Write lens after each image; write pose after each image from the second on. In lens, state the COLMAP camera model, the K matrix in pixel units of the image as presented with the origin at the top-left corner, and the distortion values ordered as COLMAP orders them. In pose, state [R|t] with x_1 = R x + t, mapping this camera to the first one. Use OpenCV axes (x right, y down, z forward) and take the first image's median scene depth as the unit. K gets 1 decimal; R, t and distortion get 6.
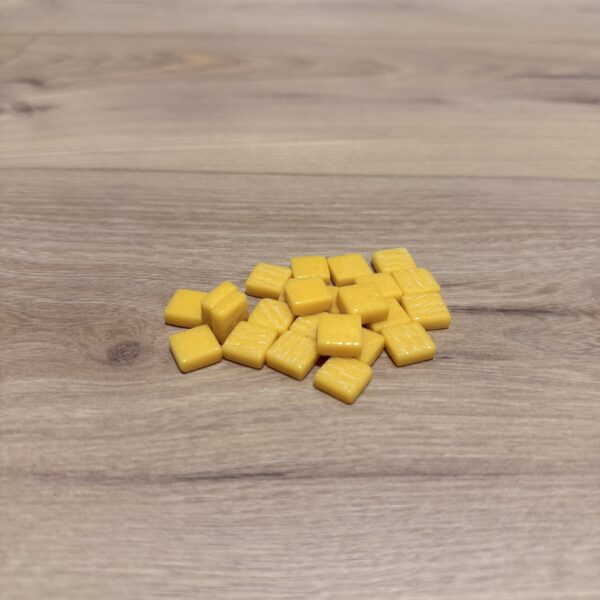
lens RADIAL K [[568.1, 0, 297.5], [0, 568.1, 298.7], [0, 0, 1]] dist [0.145942, -0.421454]
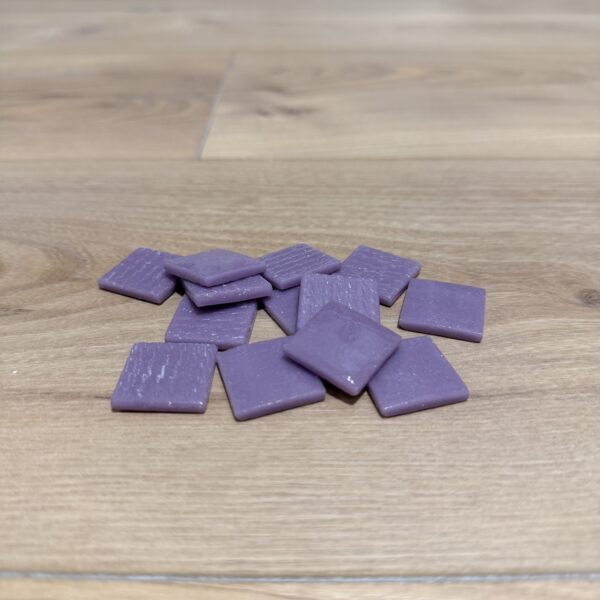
lens RADIAL K [[569.5, 0, 301.0], [0, 569.5, 300.6], [0, 0, 1]] dist [0.143093, -0.442939]
pose [[0.999565, -0.025484, 0.014817, -0.943450], [0.026291, 0.998026, -0.057040, 0.158651], [-0.013334, 0.057404, 0.998262, -0.102027]]
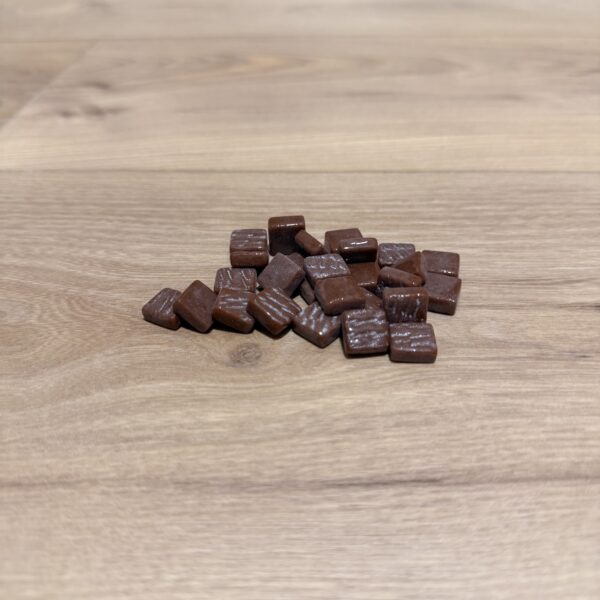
lens RADIAL K [[570.7, 0, 306.6], [0, 570.7, 301.2], [0, 0, 1]] dist [0.167174, -0.508240]
pose [[0.999649, -0.012998, -0.023097, -0.189137], [0.012748, 0.999859, -0.010957, 0.017154], [0.023236, 0.010659, 0.999673, 0.038515]]
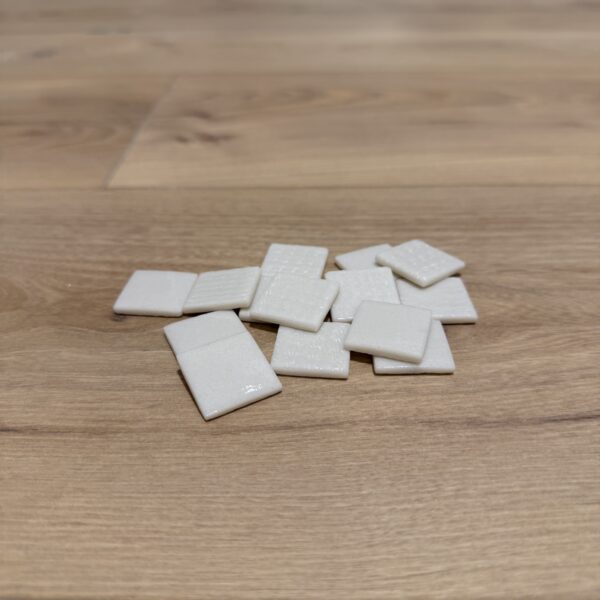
lens RADIAL K [[570.9, 0, 302.7], [0, 570.9, 299.5], [0, 0, 1]] dist [0.144760, -0.436492]
pose [[0.999539, -0.029547, 0.006972, -0.614760], [0.029960, 0.997135, -0.069459, 0.115290], [-0.004900, 0.069636, 0.997560, -0.168951]]
